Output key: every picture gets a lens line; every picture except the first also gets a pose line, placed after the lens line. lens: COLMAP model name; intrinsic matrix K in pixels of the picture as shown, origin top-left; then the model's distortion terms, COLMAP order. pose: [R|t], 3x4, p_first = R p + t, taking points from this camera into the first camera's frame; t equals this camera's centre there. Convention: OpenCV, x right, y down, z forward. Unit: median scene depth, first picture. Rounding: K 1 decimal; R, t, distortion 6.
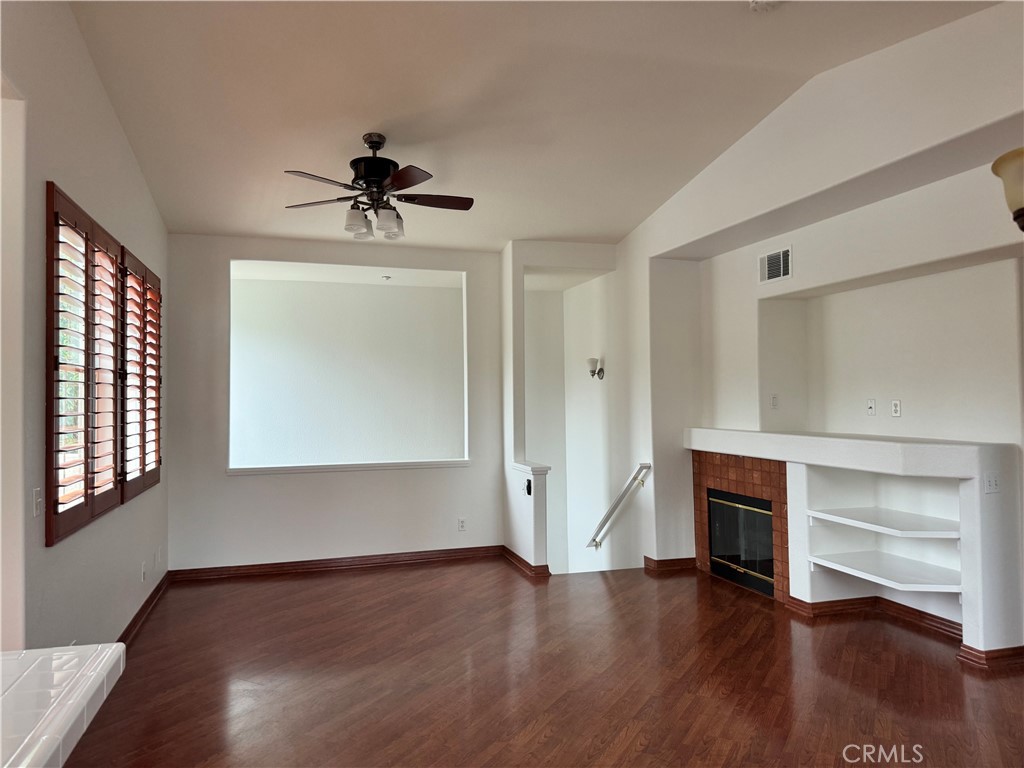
lens RADIAL K [[729.3, 0, 512.0], [0, 729.3, 384.0], [0, 0, 1]] dist [0.041568, -0.083946]
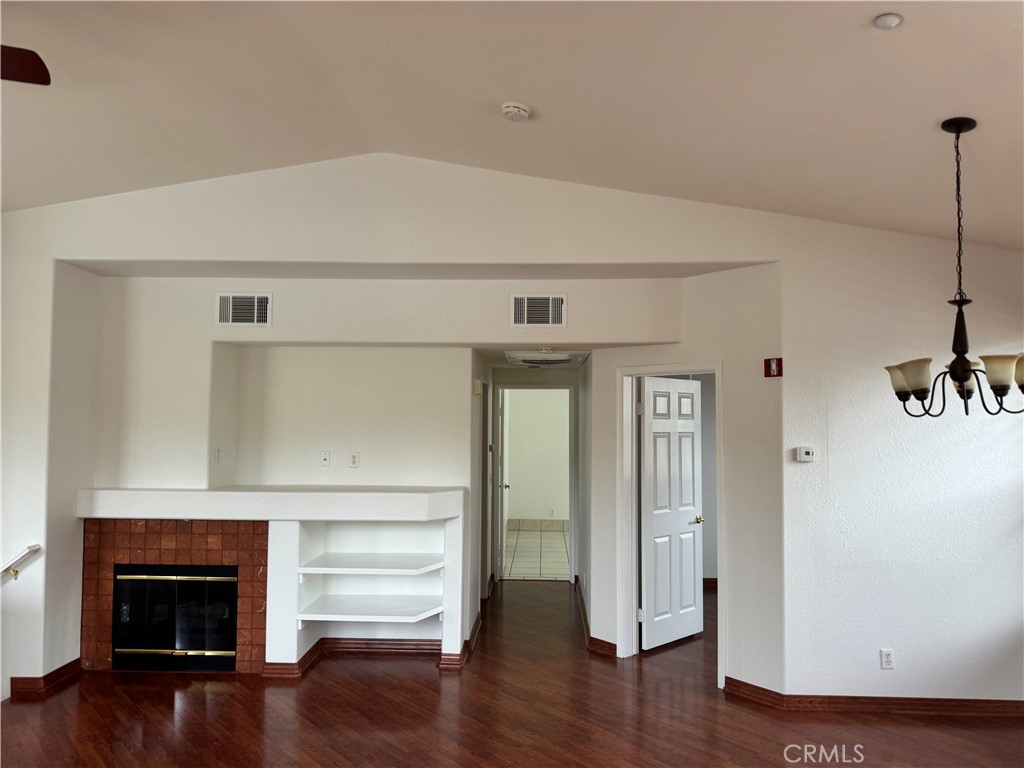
lens RADIAL K [[729.3, 0, 512.0], [0, 729.3, 384.0], [0, 0, 1]] dist [0.041568, -0.083946]
pose [[0.322722, 0.047540, 0.945299, -0.406556], [-0.027088, 0.998793, -0.040983, -0.037913], [-0.946106, -0.012380, 0.323620, 0.378088]]
